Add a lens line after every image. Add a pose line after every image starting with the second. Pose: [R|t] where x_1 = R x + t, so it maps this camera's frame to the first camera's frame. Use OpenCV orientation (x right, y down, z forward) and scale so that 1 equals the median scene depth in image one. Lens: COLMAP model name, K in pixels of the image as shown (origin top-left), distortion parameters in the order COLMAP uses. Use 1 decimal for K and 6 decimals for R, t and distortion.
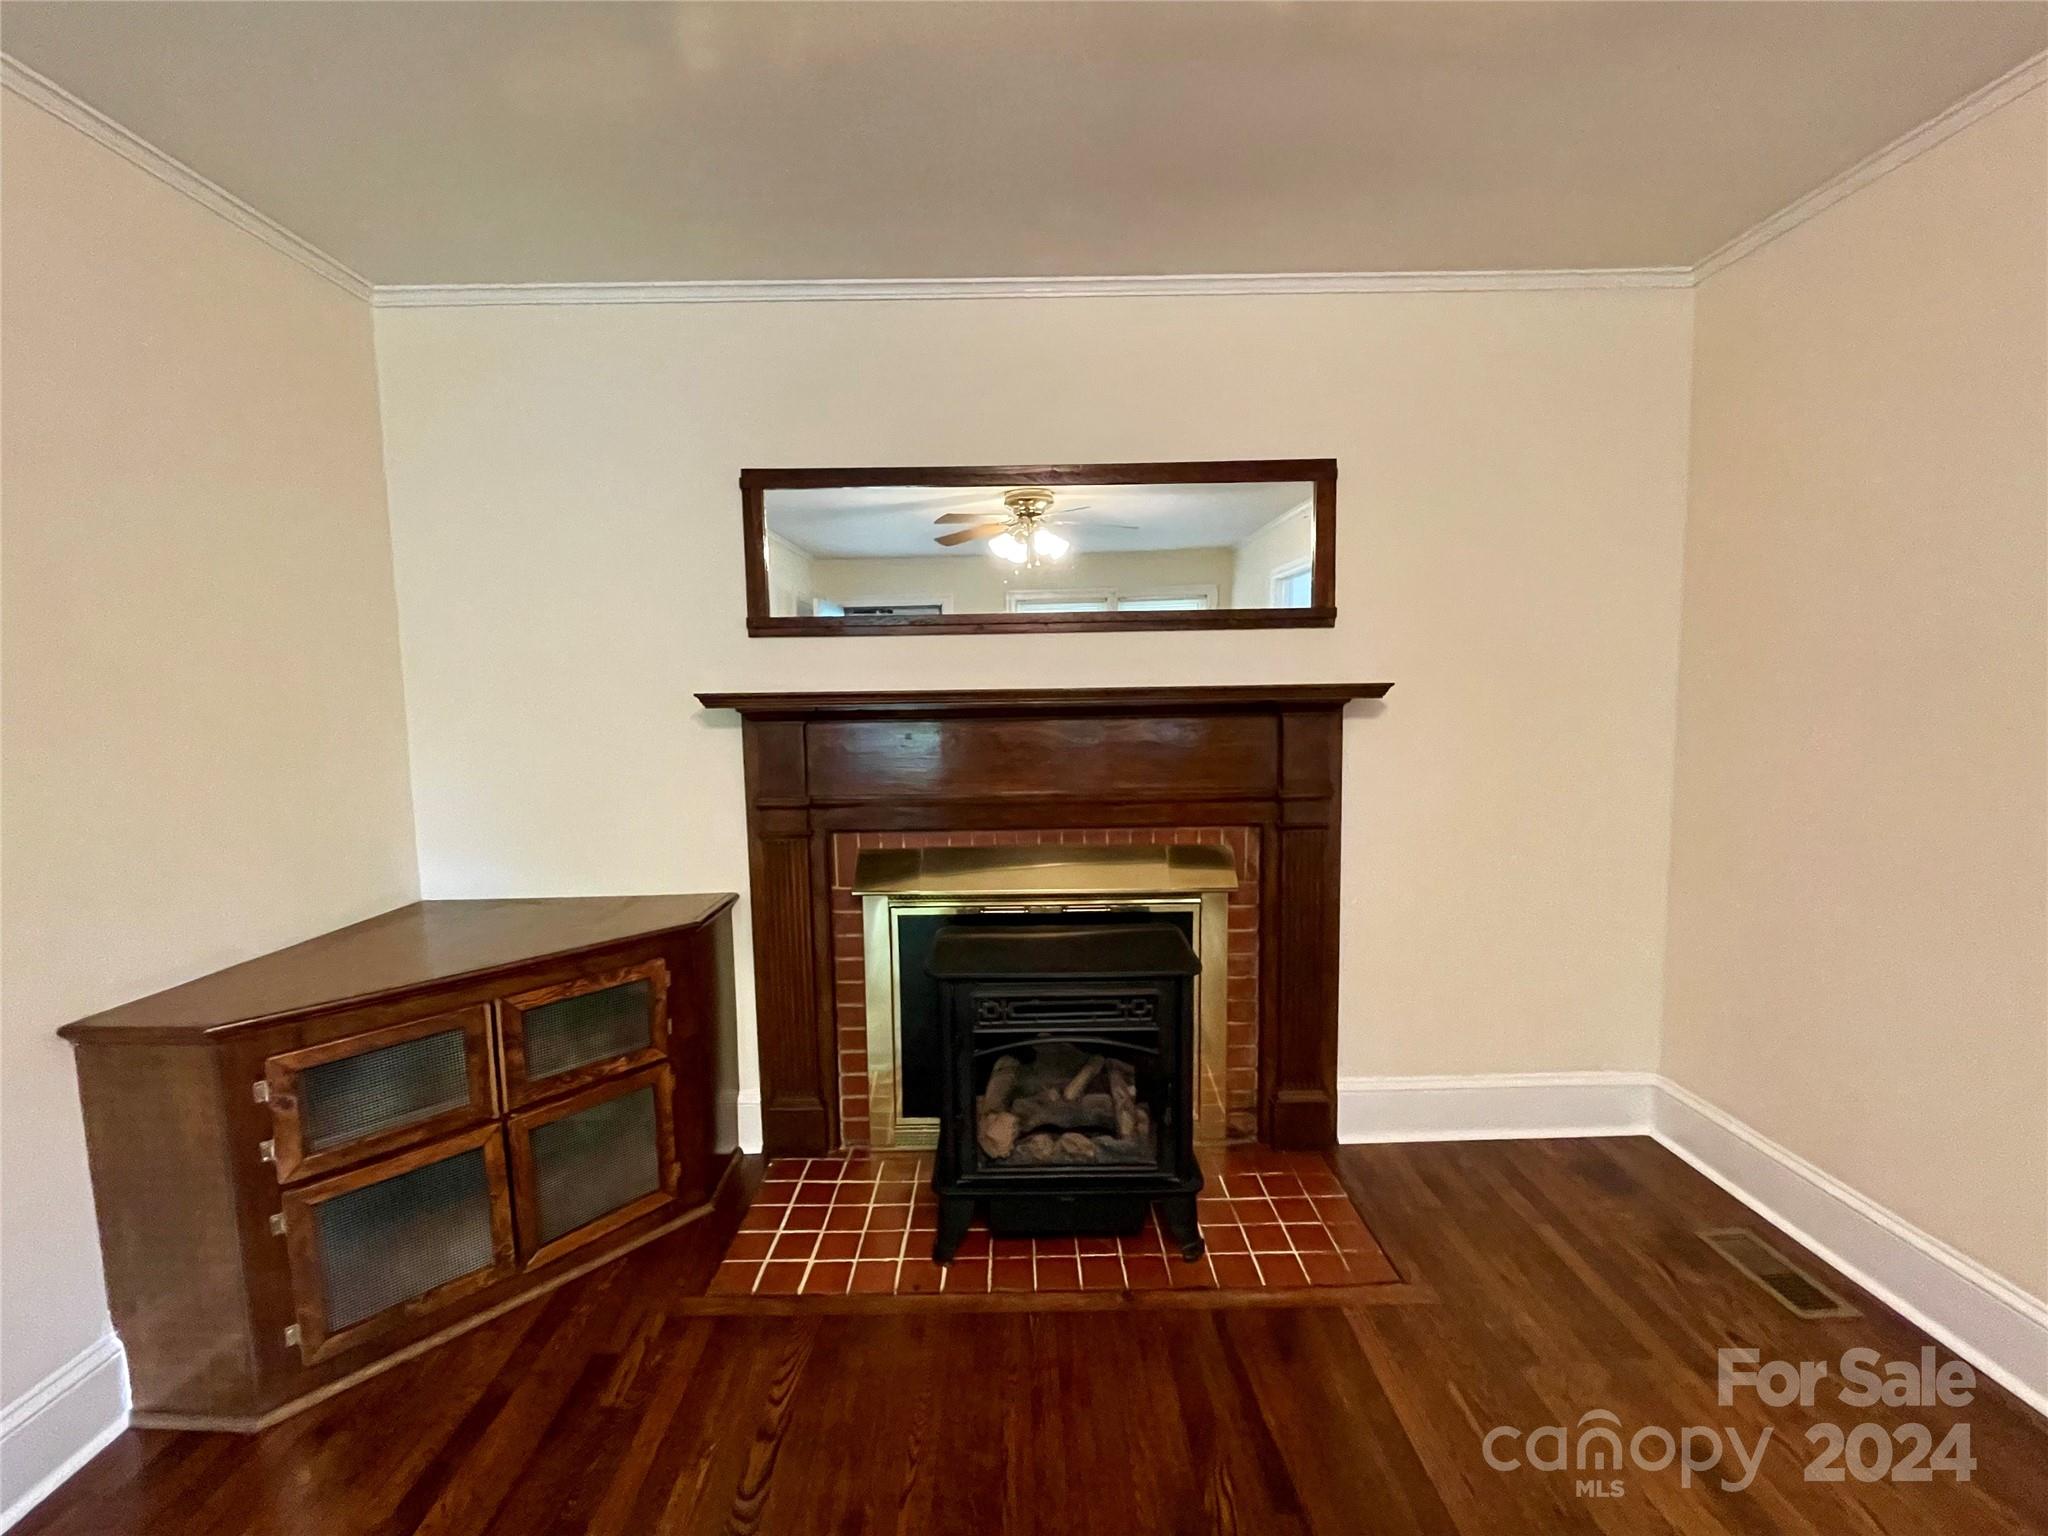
lens RADIAL K [[829.8, 0, 1018.5], [0, 829.8, 762.2], [0, 0, 1]] dist [-0.001942, 0.000064]
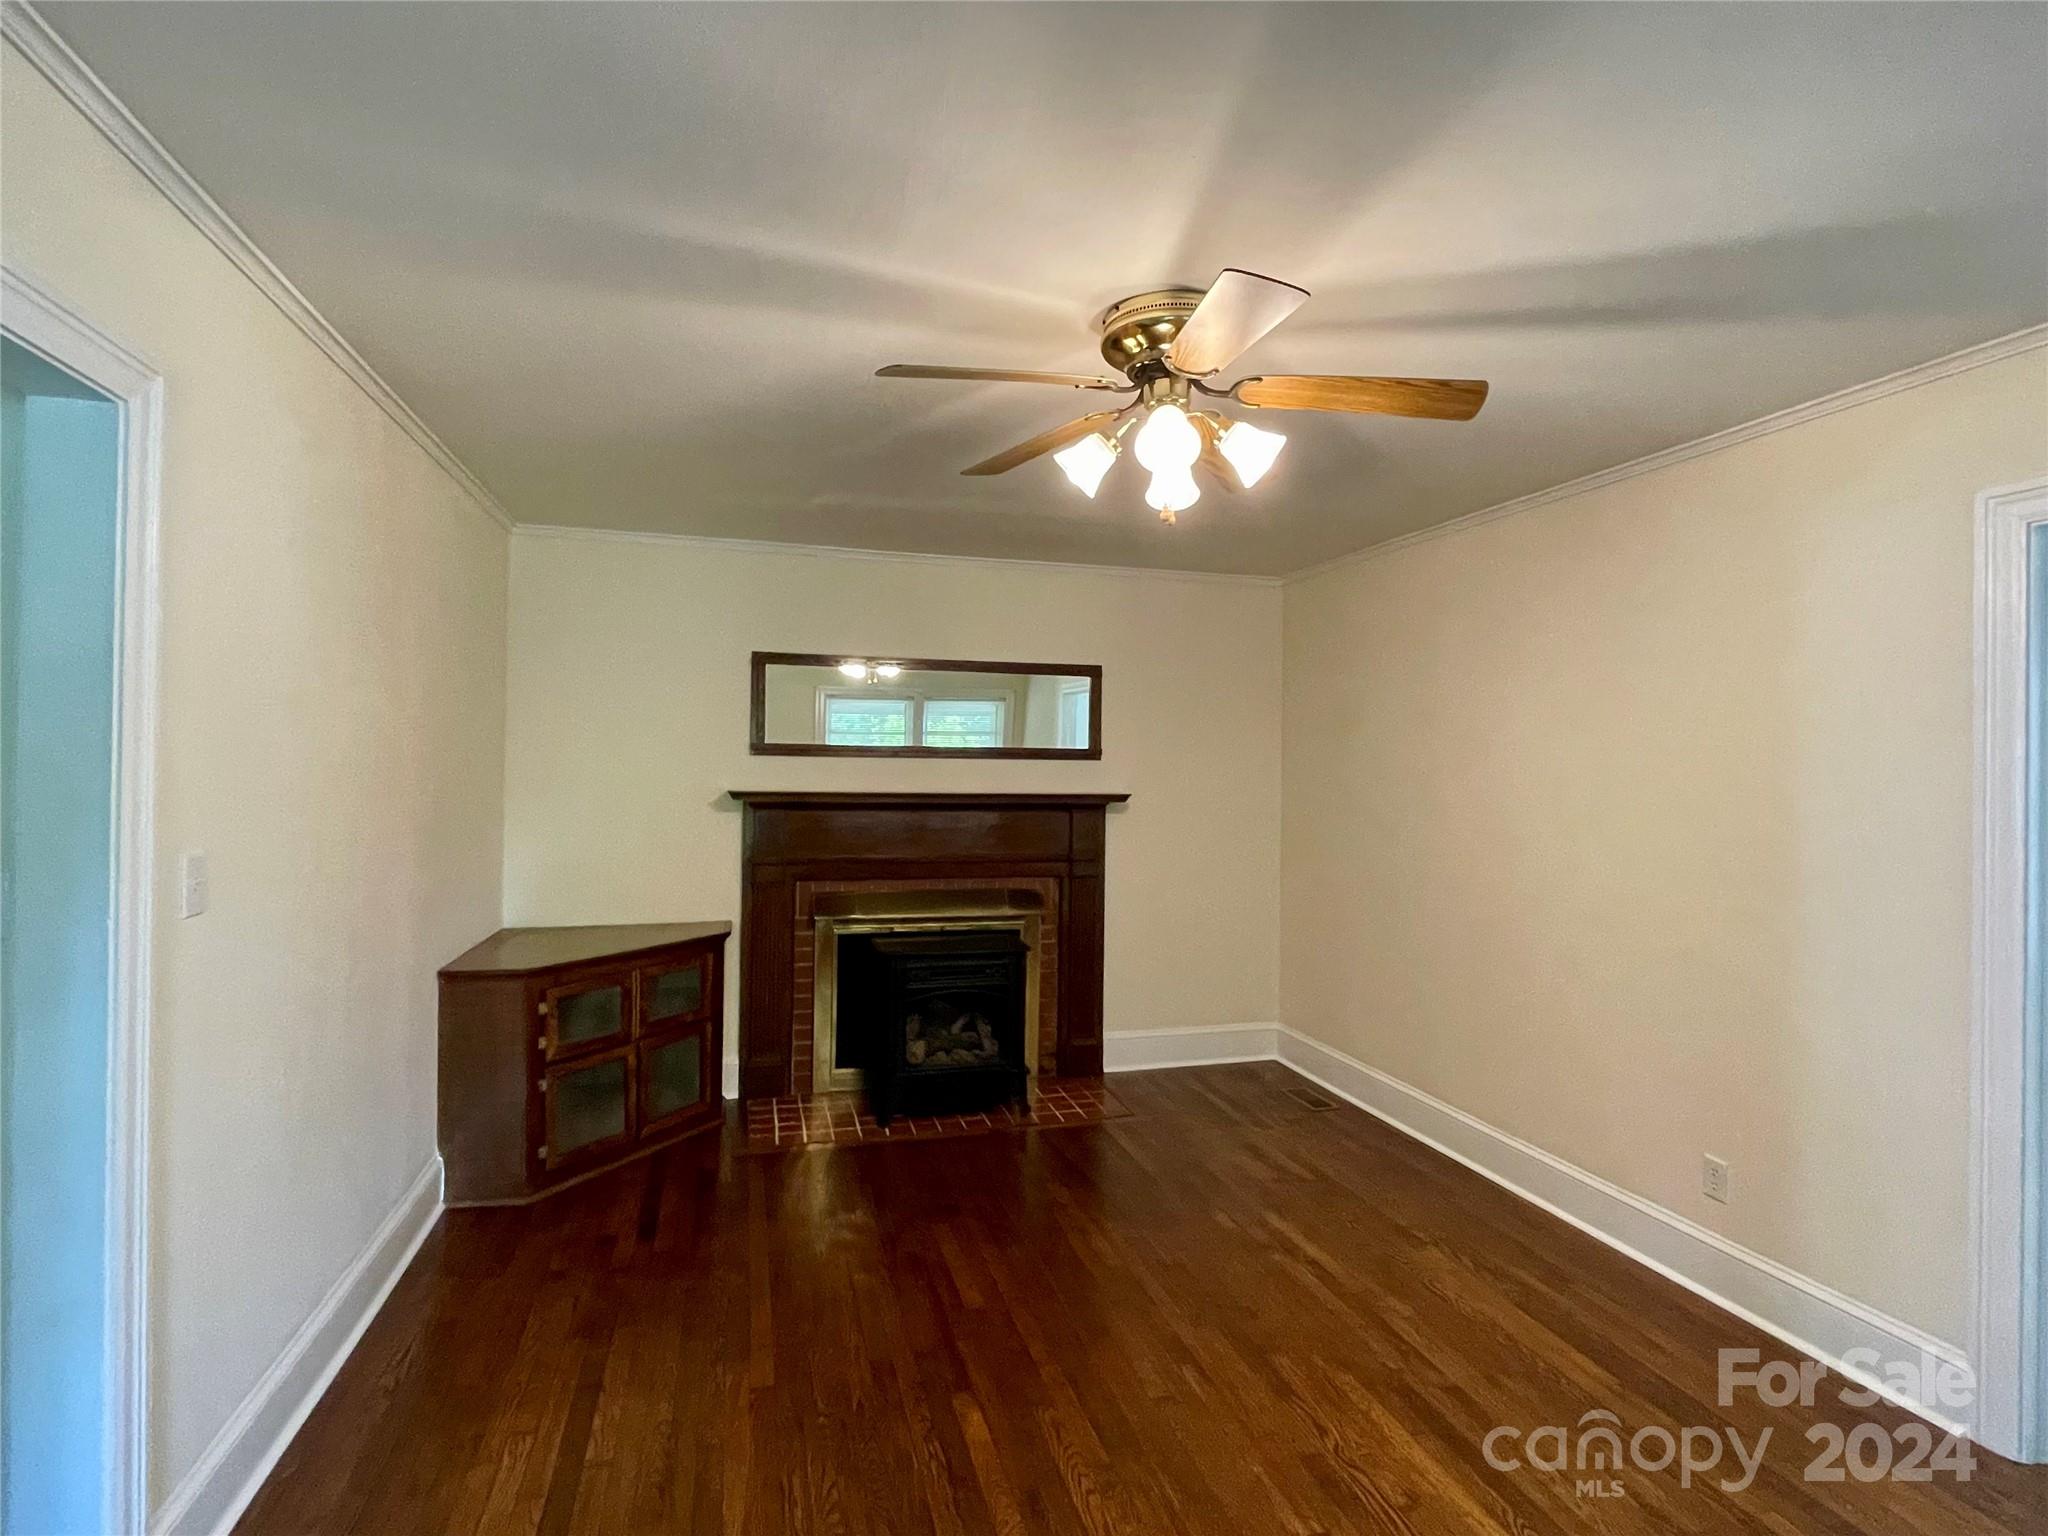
lens RADIAL K [[977.2, 0, 1013.6], [0, 977.2, 769.7], [0, 0, 1]] dist [-0.000091, 0.000094]
pose [[0.966936, 0.028839, 0.253382, -0.328895], [-0.006548, 0.996065, -0.088380, 0.039770], [-0.254933, 0.083798, 0.963321, -0.966206]]
